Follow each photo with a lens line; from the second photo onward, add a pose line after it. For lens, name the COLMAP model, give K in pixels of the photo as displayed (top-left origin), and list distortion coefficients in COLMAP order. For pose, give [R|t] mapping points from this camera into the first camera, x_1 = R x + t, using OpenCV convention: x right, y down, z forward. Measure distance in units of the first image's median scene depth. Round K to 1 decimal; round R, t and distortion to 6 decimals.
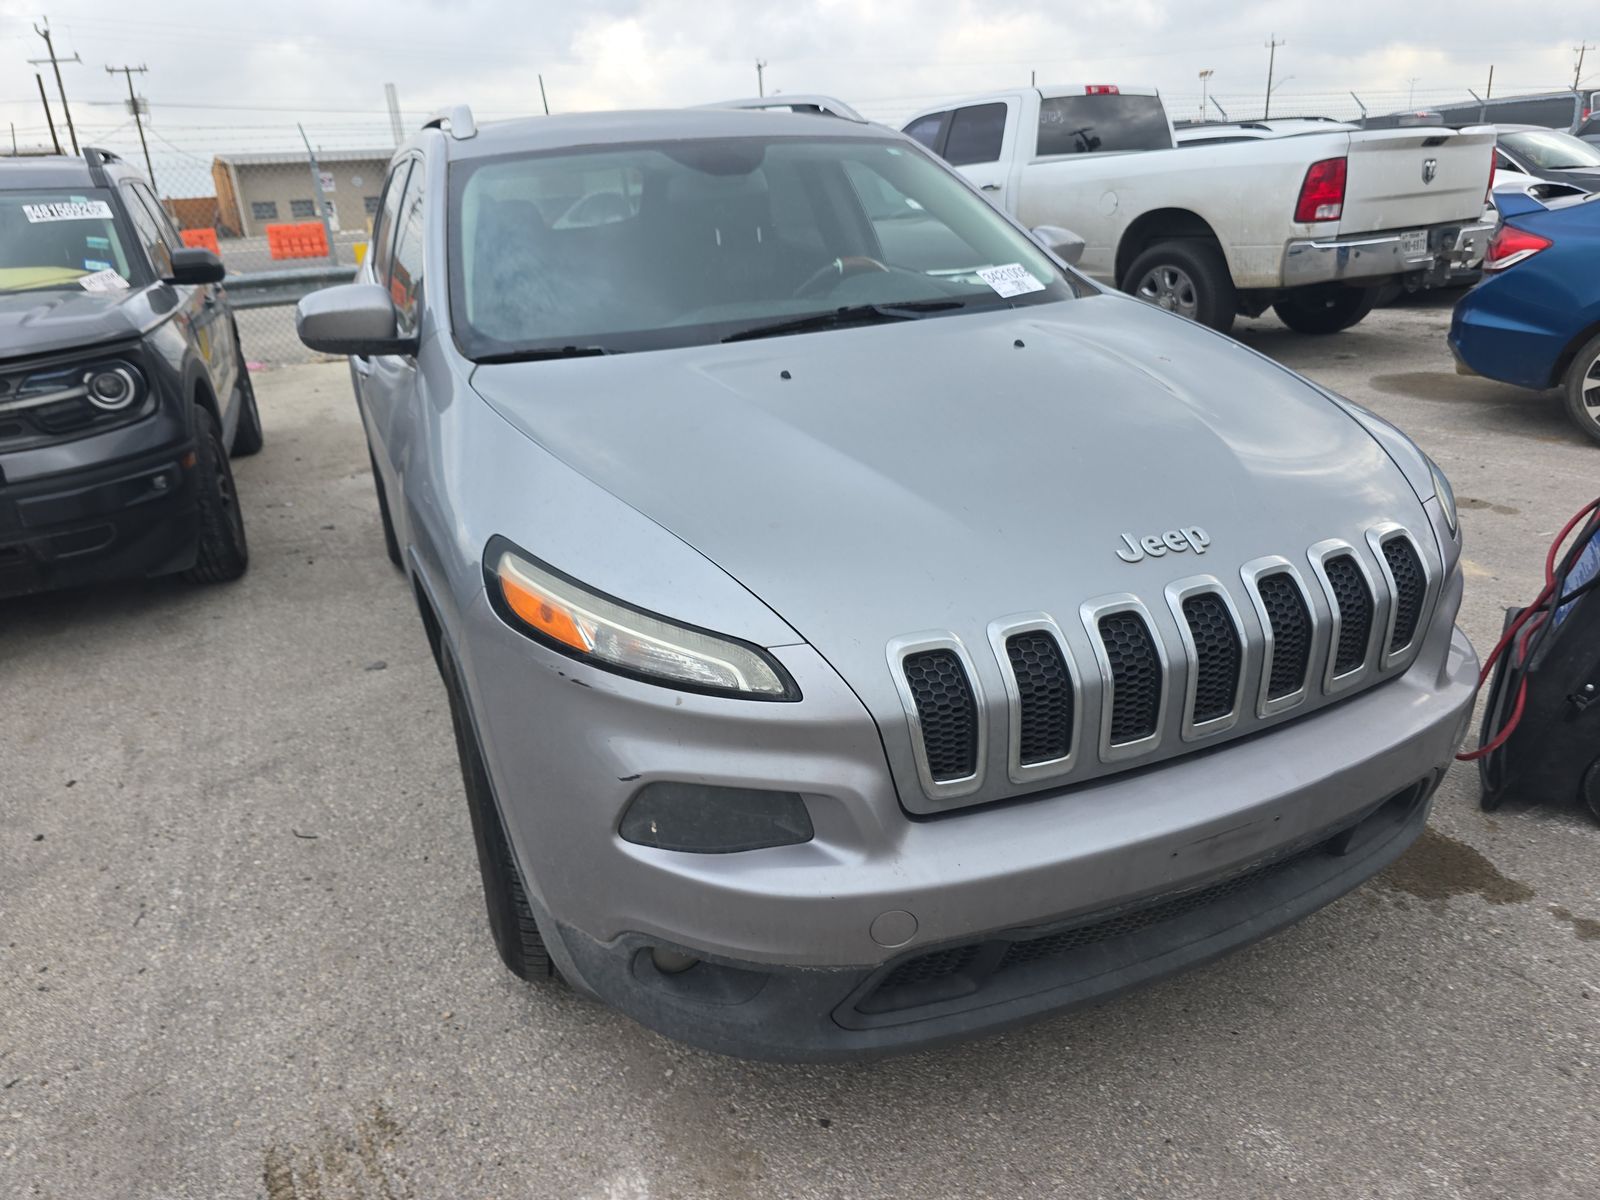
lens RADIAL K [[1083.3, 0, 811.9], [0, 1083.3, 596.2], [0, 0, 1]] dist [0.052882, -0.048756]
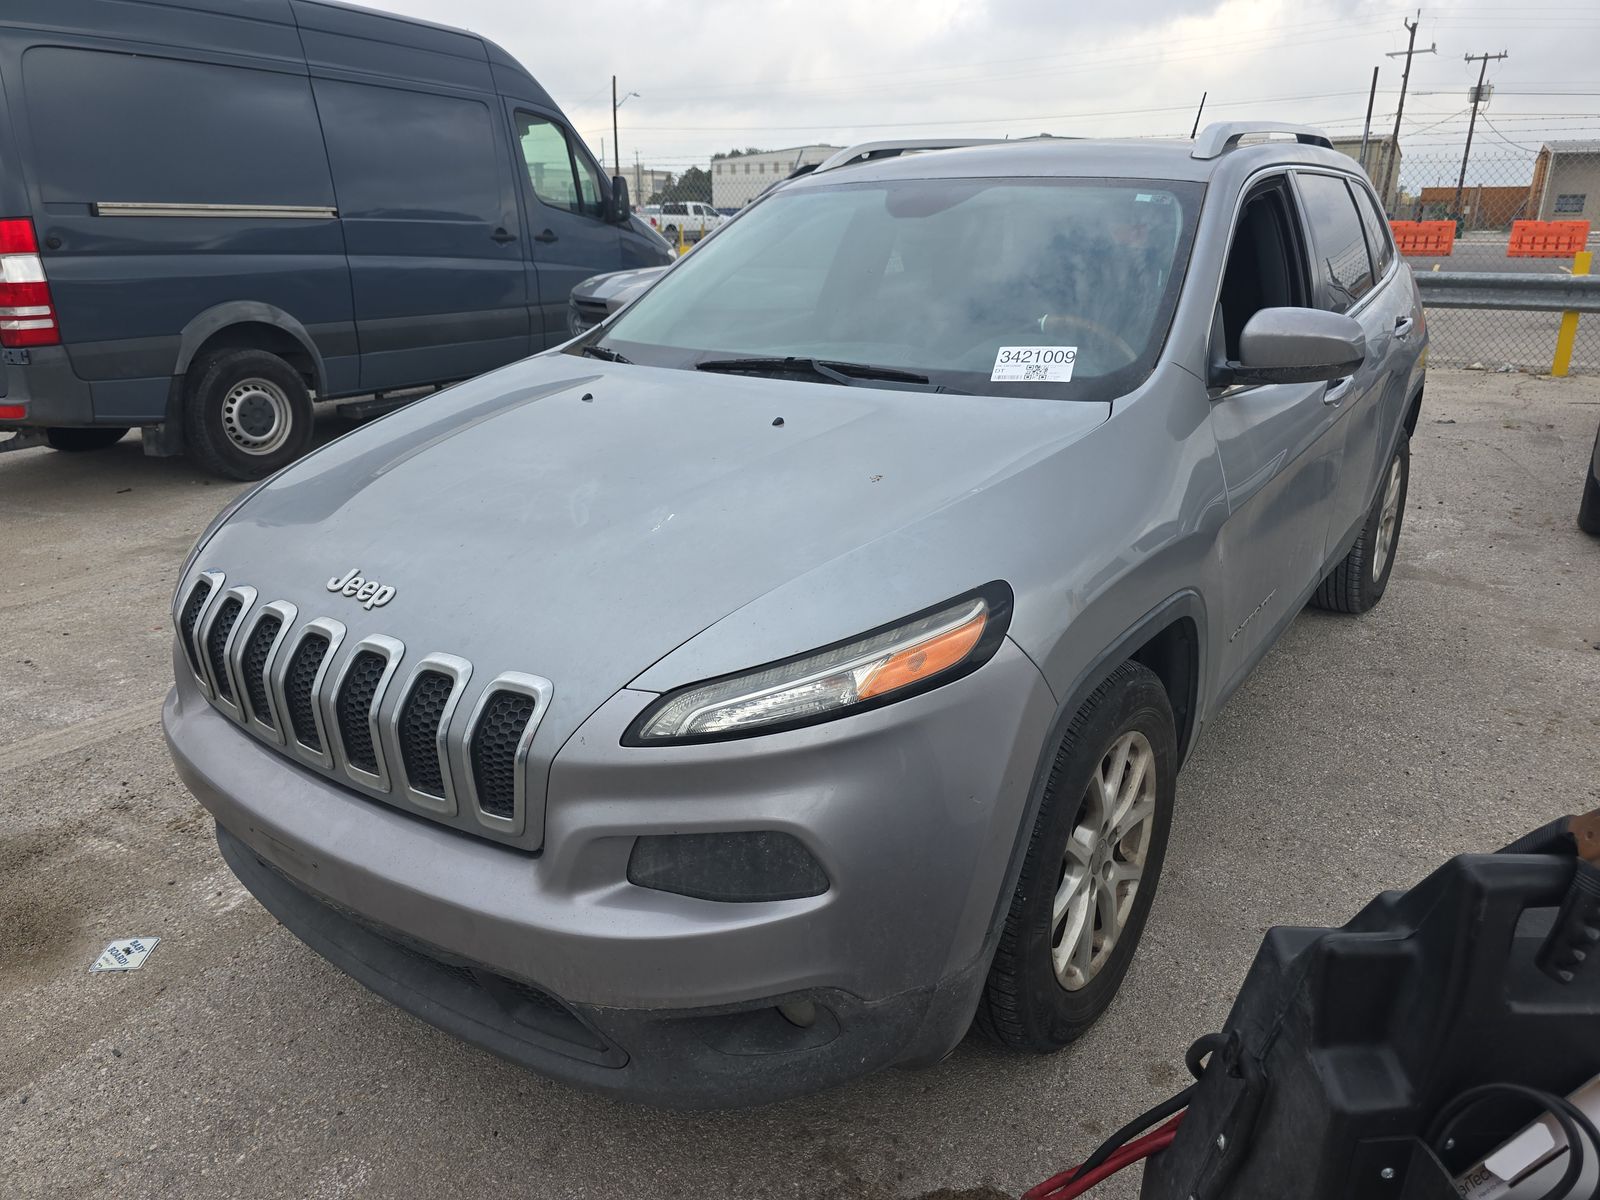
lens RADIAL K [[1083.3, 0, 815.7], [0, 1083.3, 599.0], [0, 0, 1]] dist [0.052882, -0.048756]
pose [[0.500235, 0.338875, -0.796824, 0.623137], [-0.328030, 0.925812, 0.187799, -0.172084], [0.801350, 0.167439, 0.574285, 0.322374]]
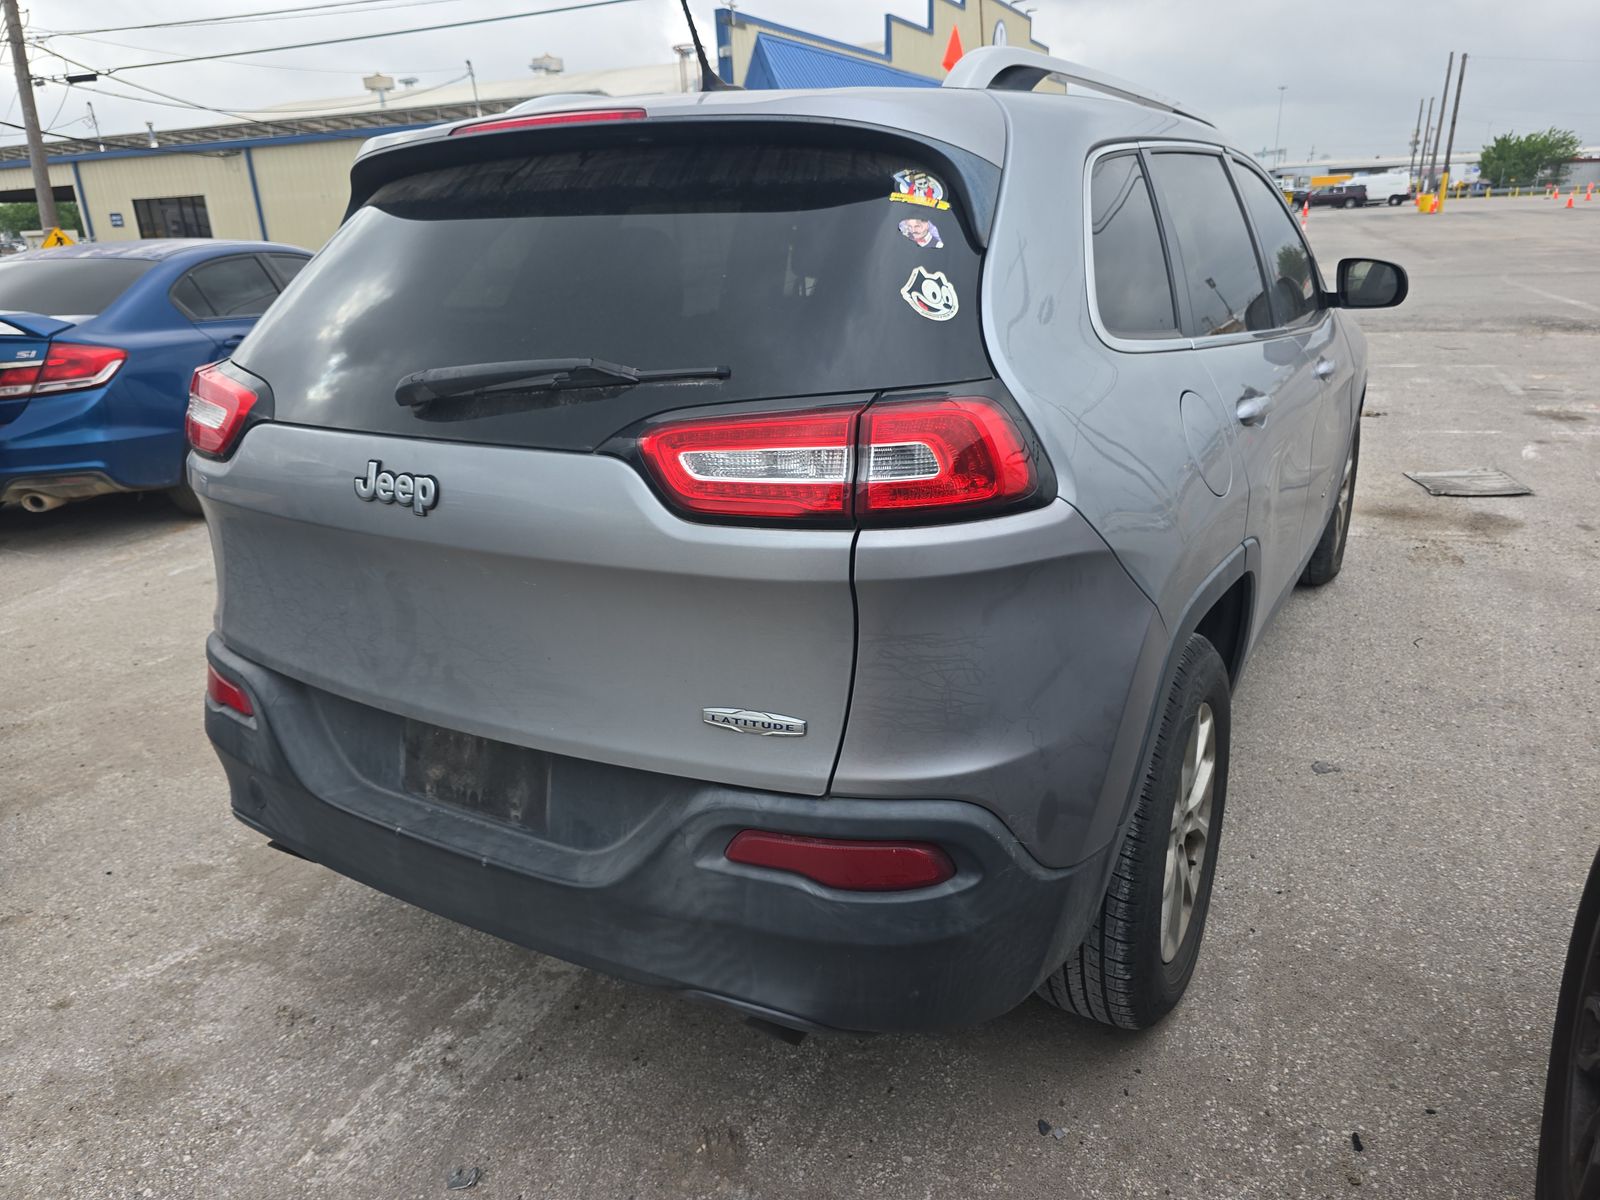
lens RADIAL K [[1083.3, 0, 799.0], [0, 1083.3, 600.7], [0, 0, 1]] dist [0.052882, -0.048756]
pose [[-0.577798, -0.199565, 0.791406, -0.845098], [0.357070, 0.810122, 0.464978, -0.590405], [-0.733928, 0.551250, -0.396828, 1.645934]]
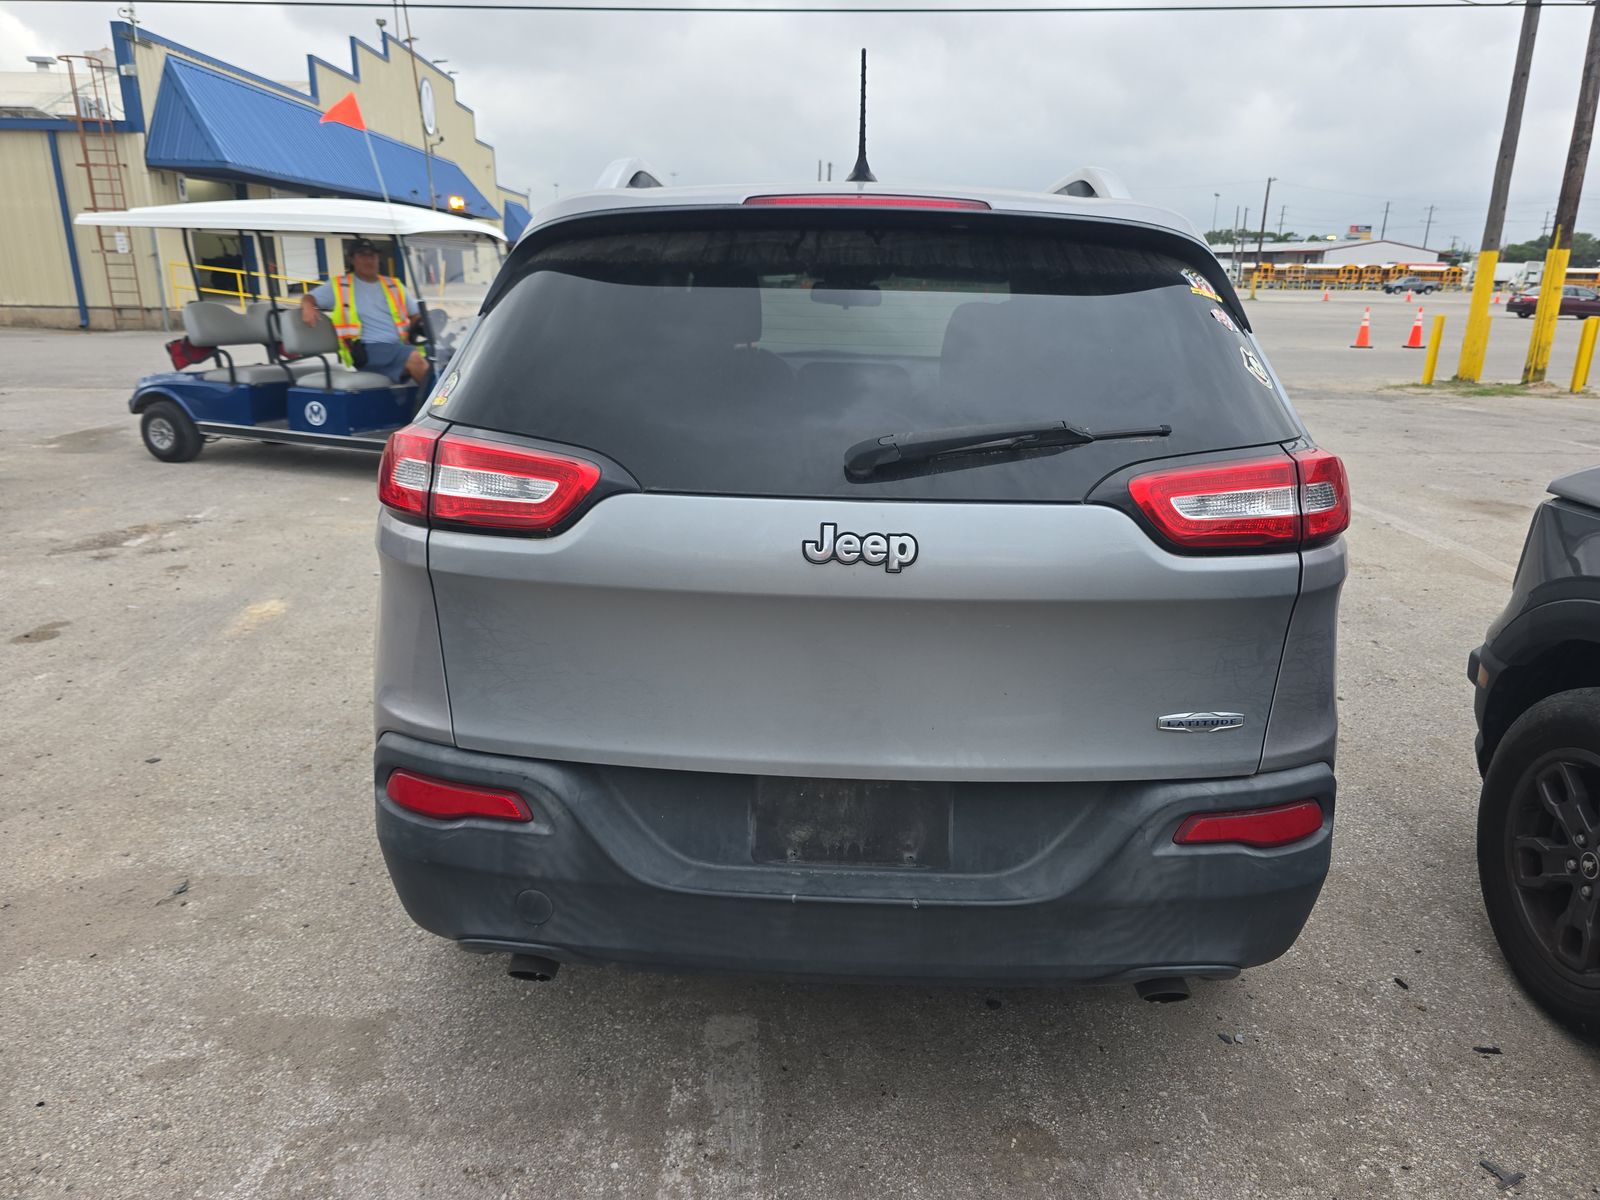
lens RADIAL K [[1083.3, 0, 802.9], [0, 1083.3, 602.0], [0, 0, 1]] dist [0.052882, -0.048756]
pose [[-0.897676, -0.092747, 0.430784, -0.579875], [0.185314, 0.807494, 0.560011, -0.713140], [-0.399795, 0.582539, -0.707681, 1.894958]]
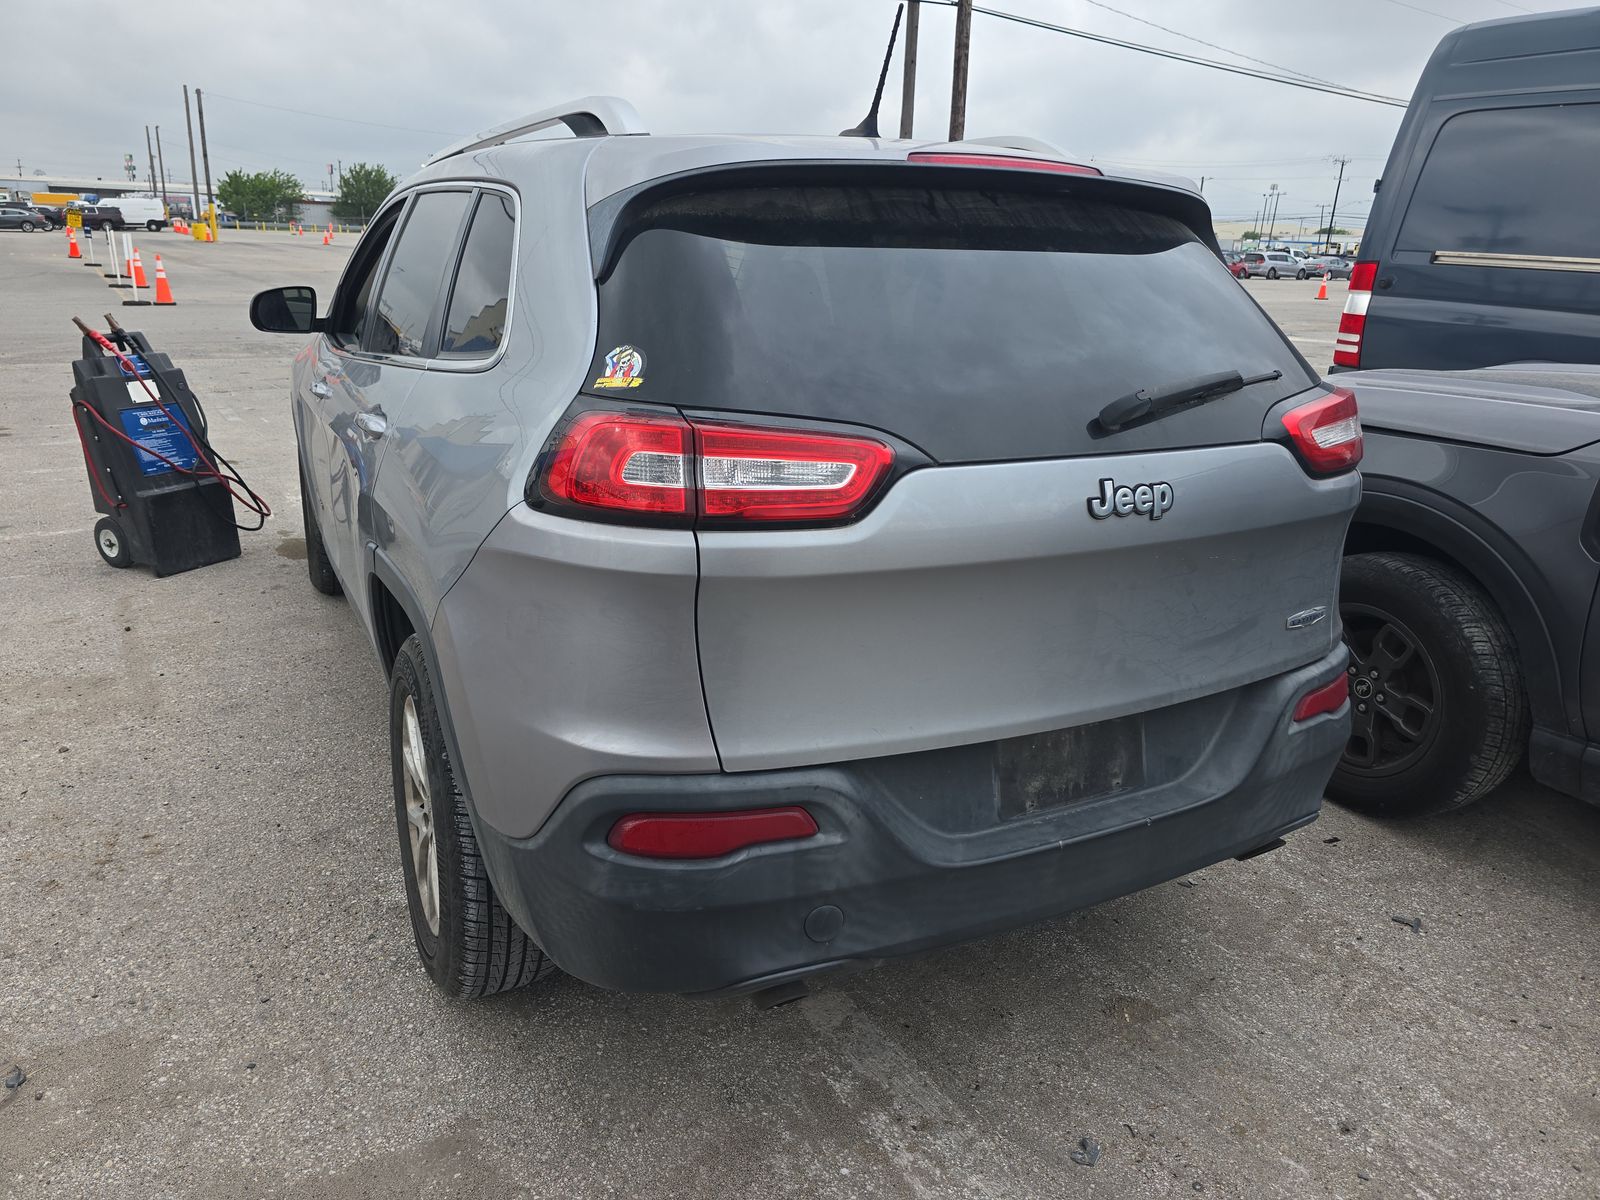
lens RADIAL K [[1083.3, 0, 795.7], [0, 1083.3, 600.2], [0, 0, 1]] dist [0.052882, -0.048756]
pose [[-0.998425, 0.034893, -0.043932, -0.251769], [-0.001043, 0.771382, 0.636372, -0.742317], [0.056093, 0.635415, -0.770131, 1.938248]]
